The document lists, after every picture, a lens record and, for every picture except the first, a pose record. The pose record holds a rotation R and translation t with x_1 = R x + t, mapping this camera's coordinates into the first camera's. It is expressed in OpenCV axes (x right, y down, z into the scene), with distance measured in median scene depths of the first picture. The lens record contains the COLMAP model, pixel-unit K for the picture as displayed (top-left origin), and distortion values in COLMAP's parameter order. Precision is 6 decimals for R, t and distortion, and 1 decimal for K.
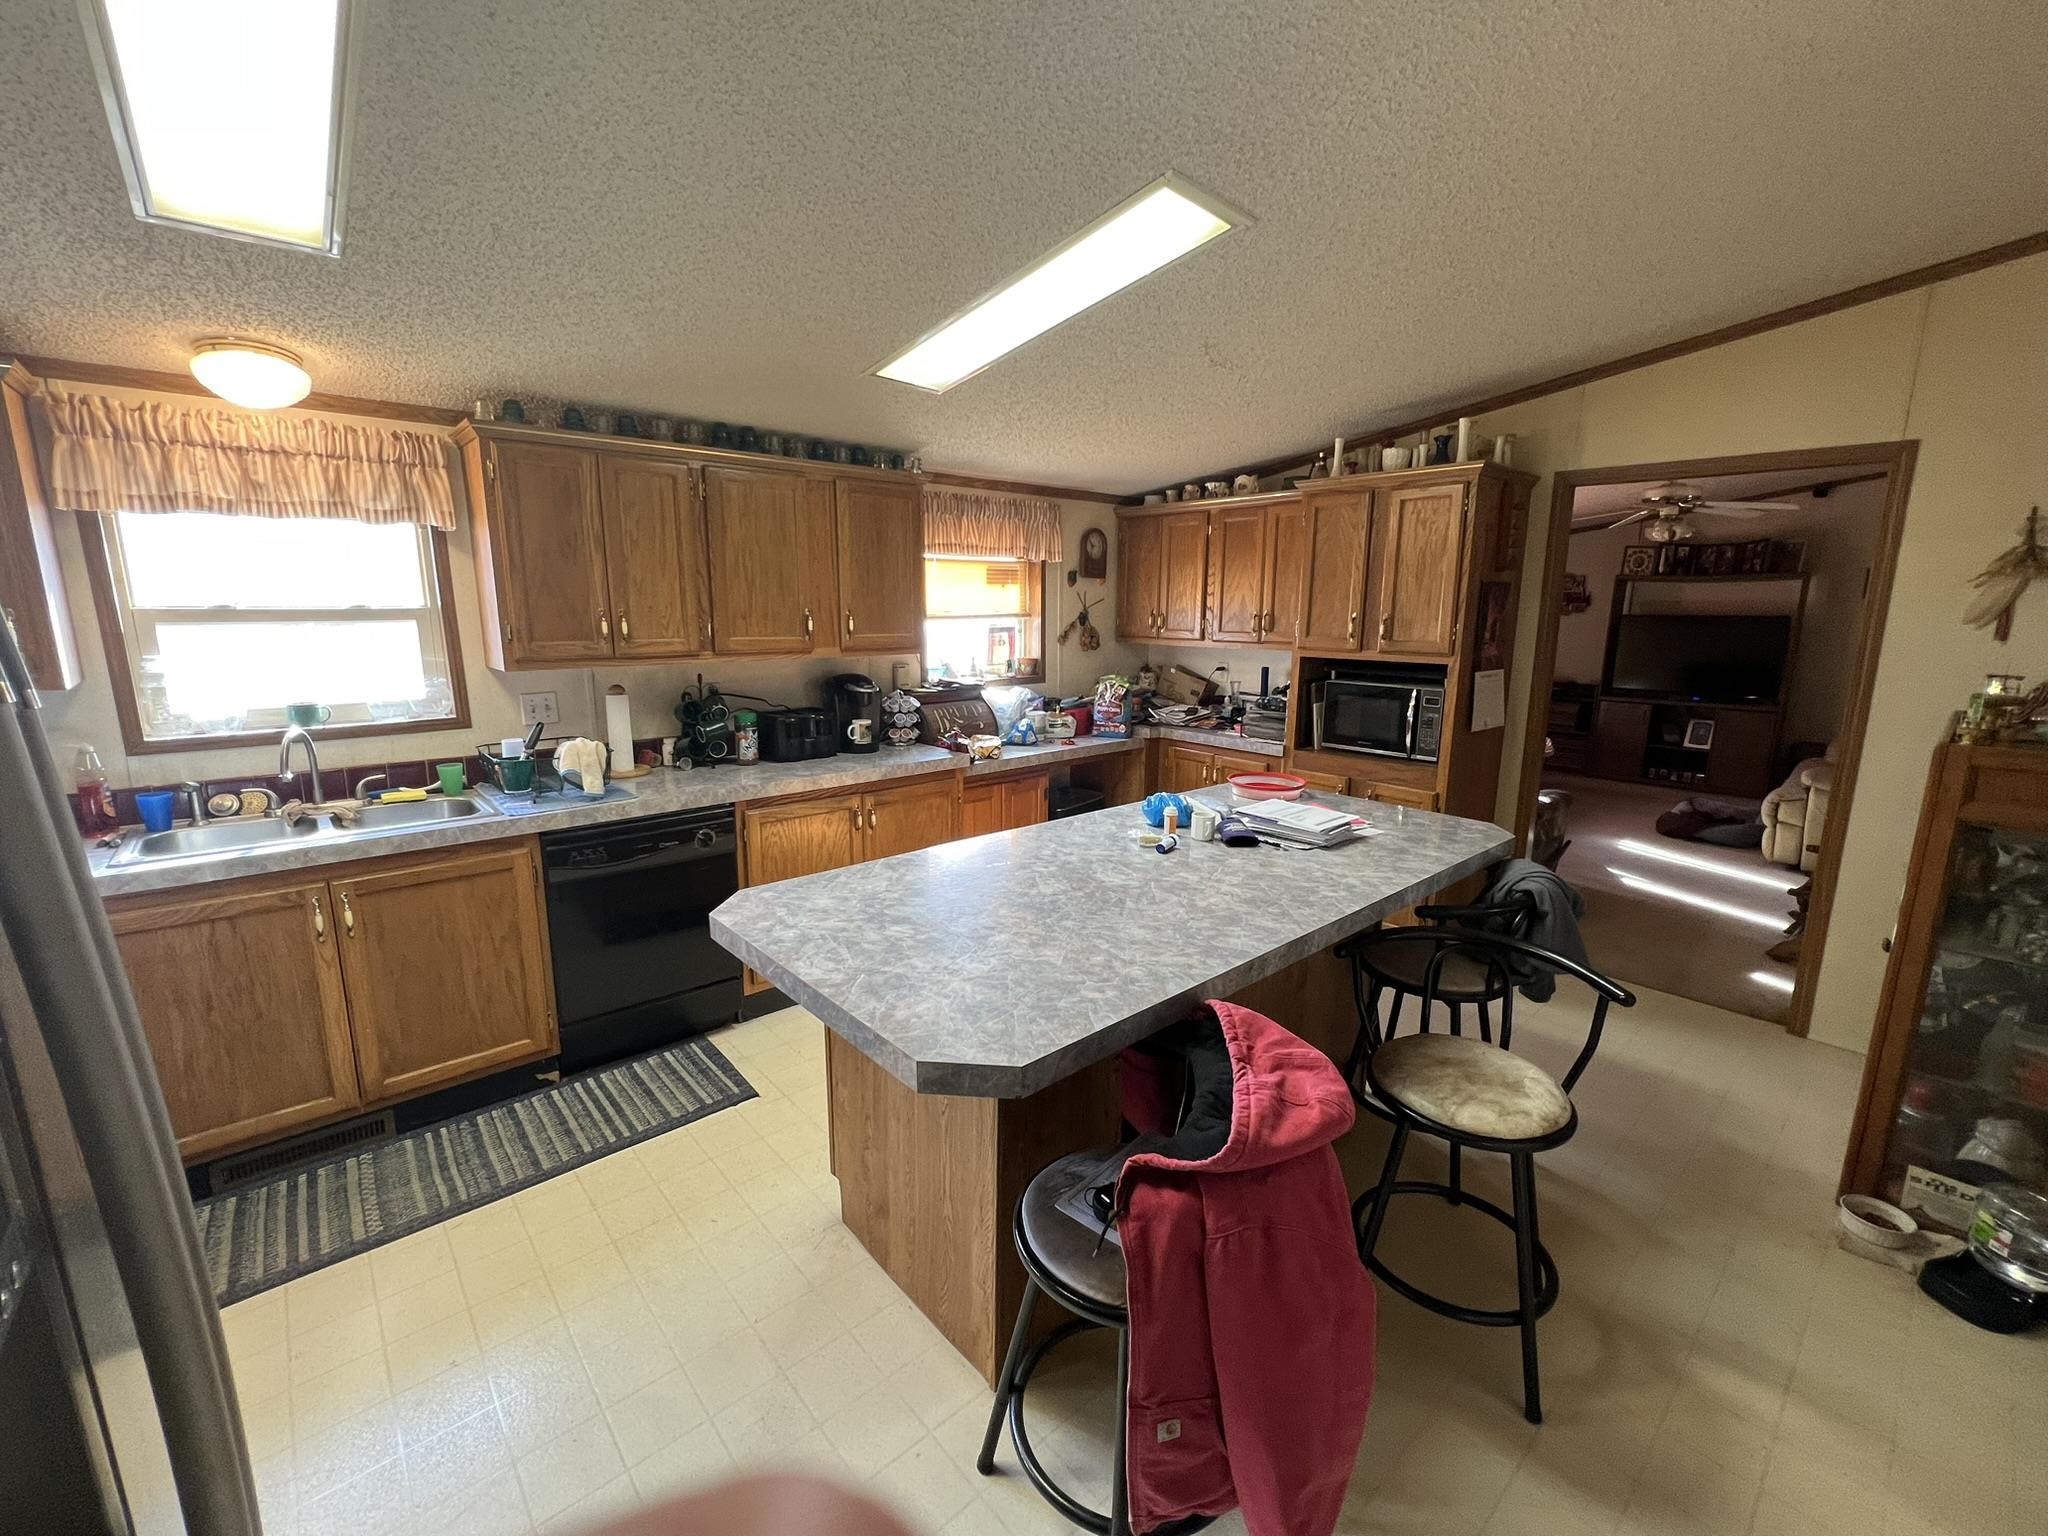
lens RADIAL K [[847.7, 0, 1022.0], [0, 847.7, 762.3], [0, 0, 1]] dist [-0.001511, 0.000533]
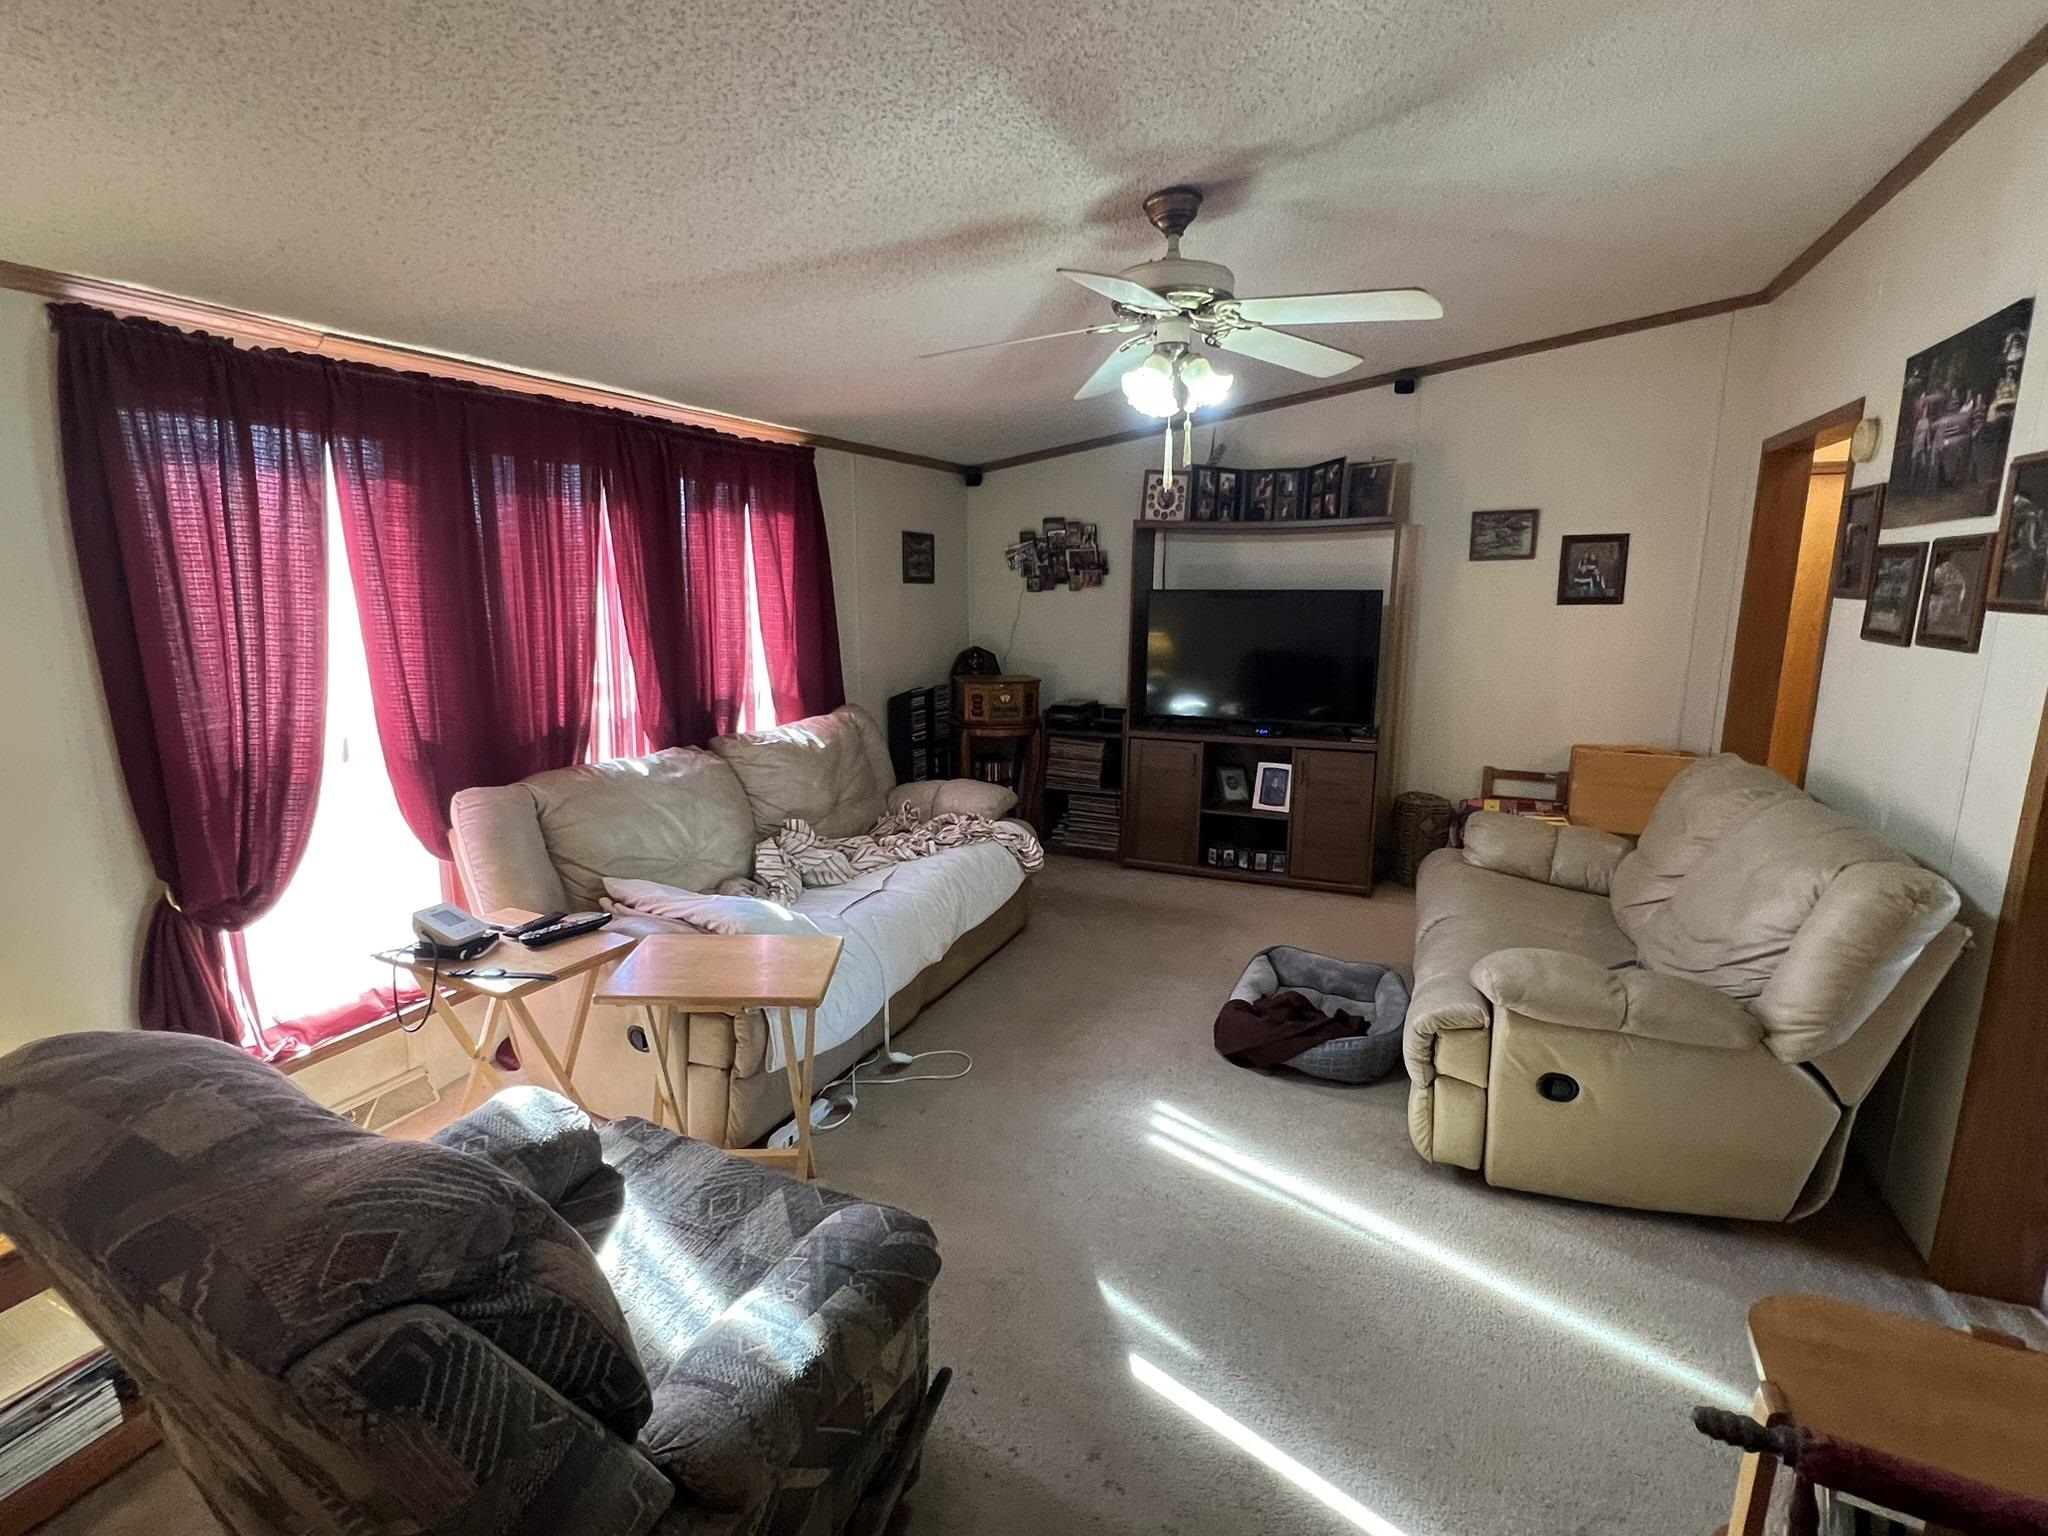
lens RADIAL K [[972.6, 0, 1008.0], [0, 972.6, 766.2], [0, 0, 1]] dist [0.001043, 0.000041]
pose [[0.914749, -0.085748, 0.394819, 0.902775], [0.081802, 0.996287, 0.026849, -0.207623], [-0.395655, 0.007737, 0.918367, 1.114097]]
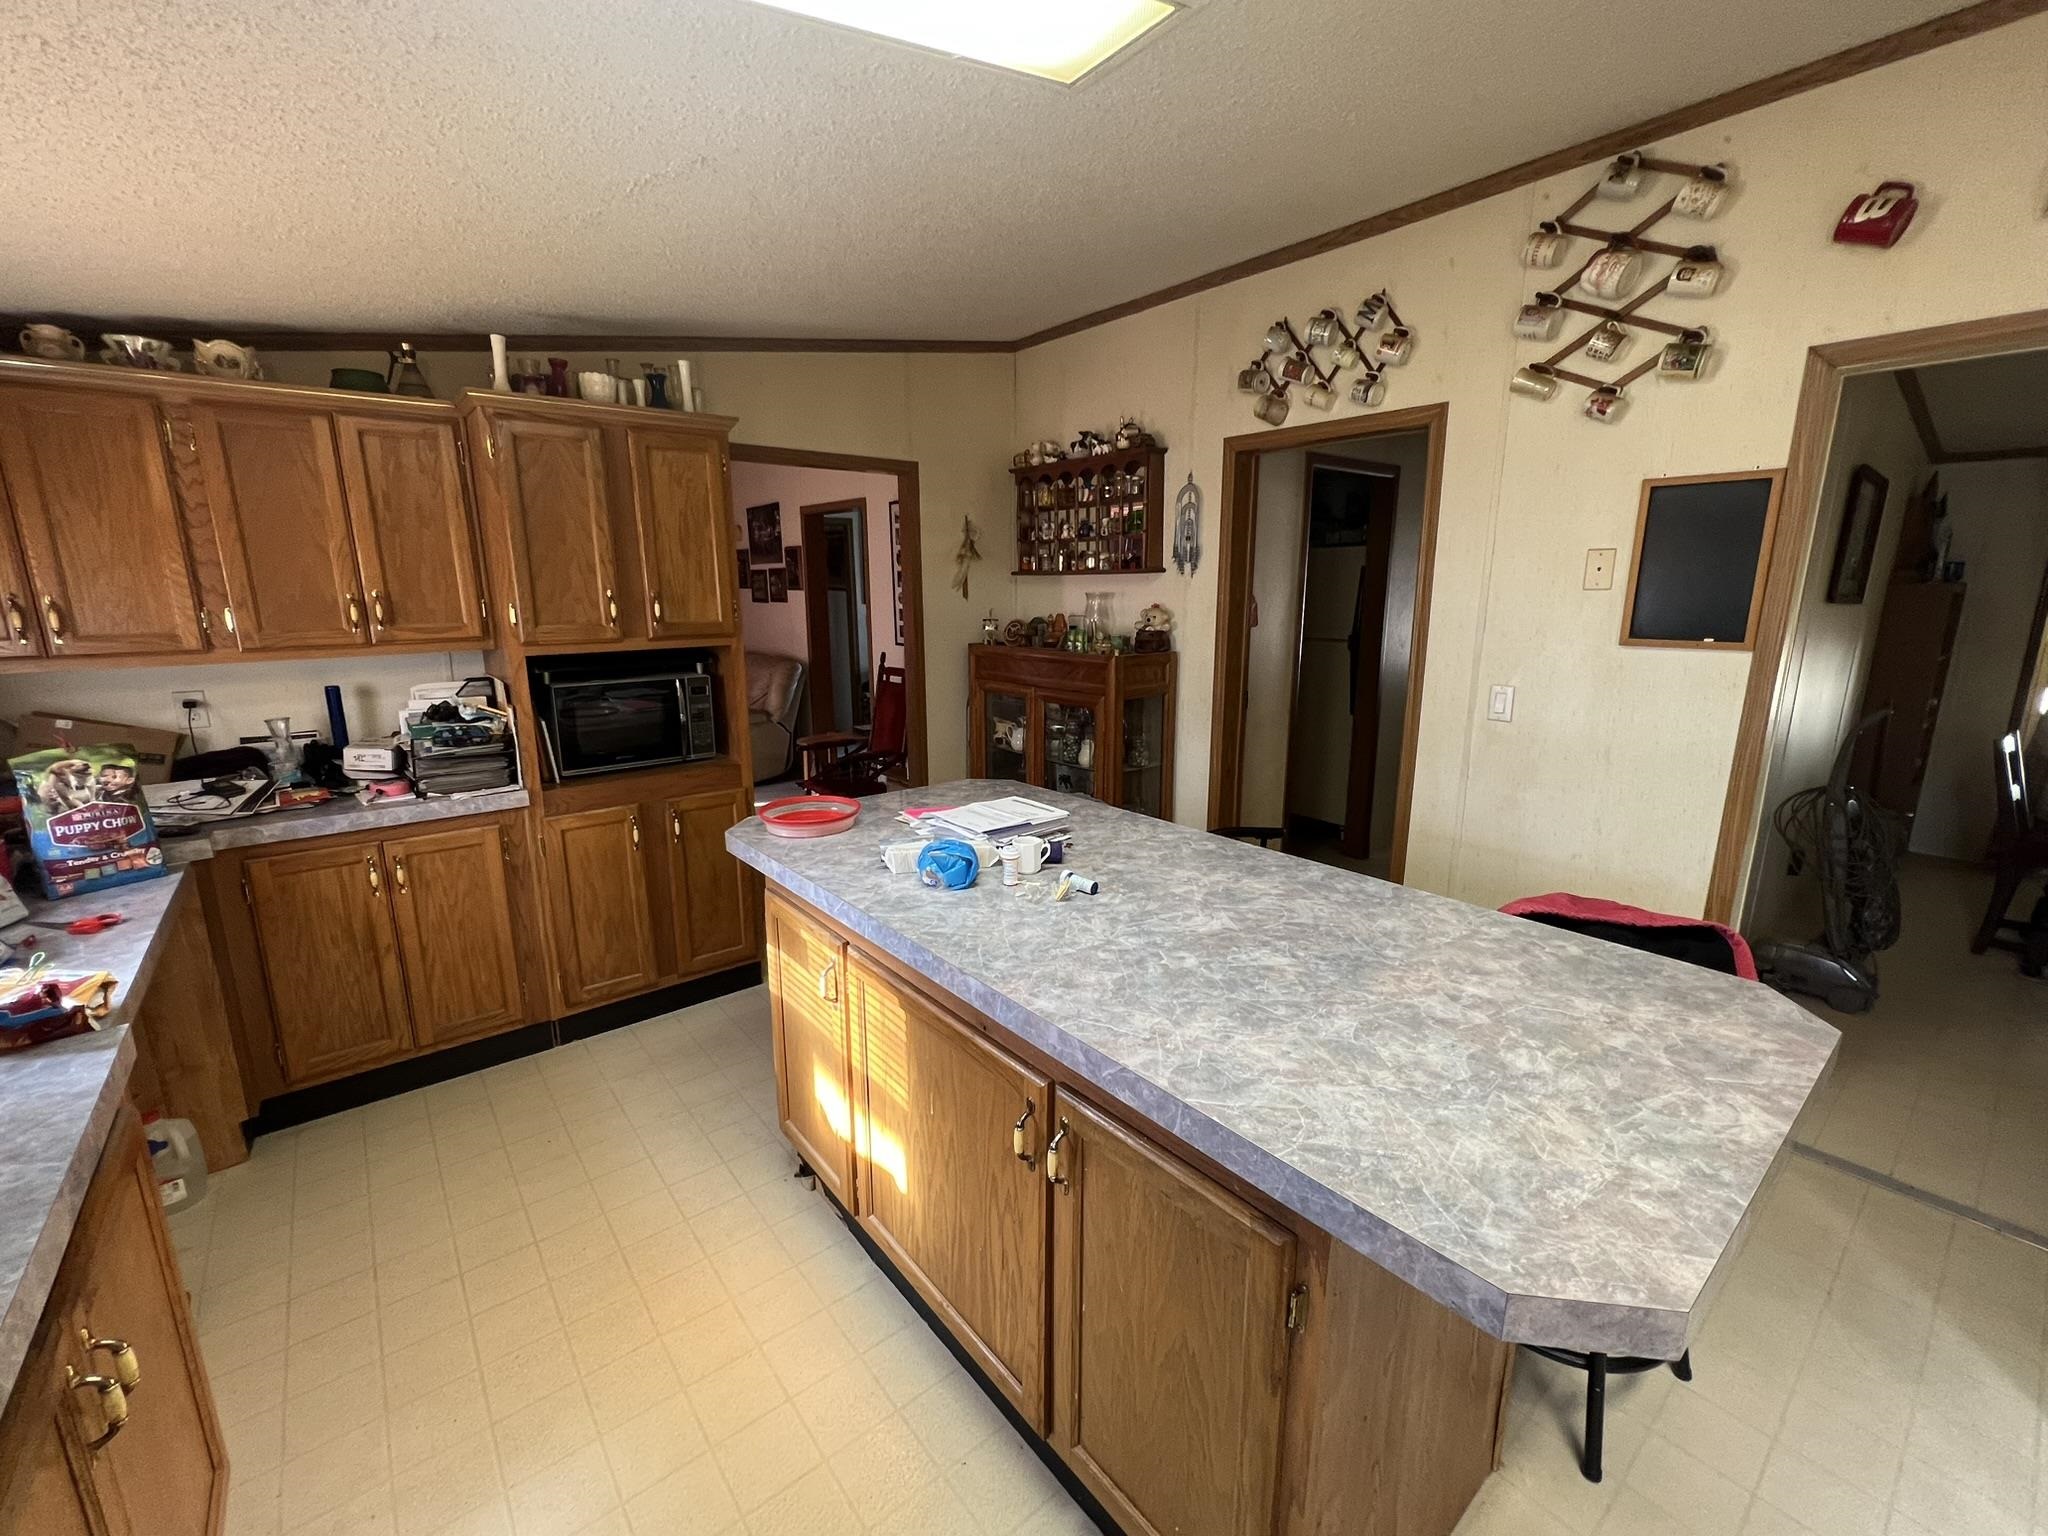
lens RADIAL K [[847.7, 0, 1017.6], [0, 847.7, 763.8], [0, 0, 1]] dist [-0.001511, 0.000533]
pose [[0.045256, -0.217513, 0.975008, -0.454078], [0.190002, 0.960066, 0.205361, -0.143914], [-0.980740, 0.175959, 0.084777, 0.768518]]
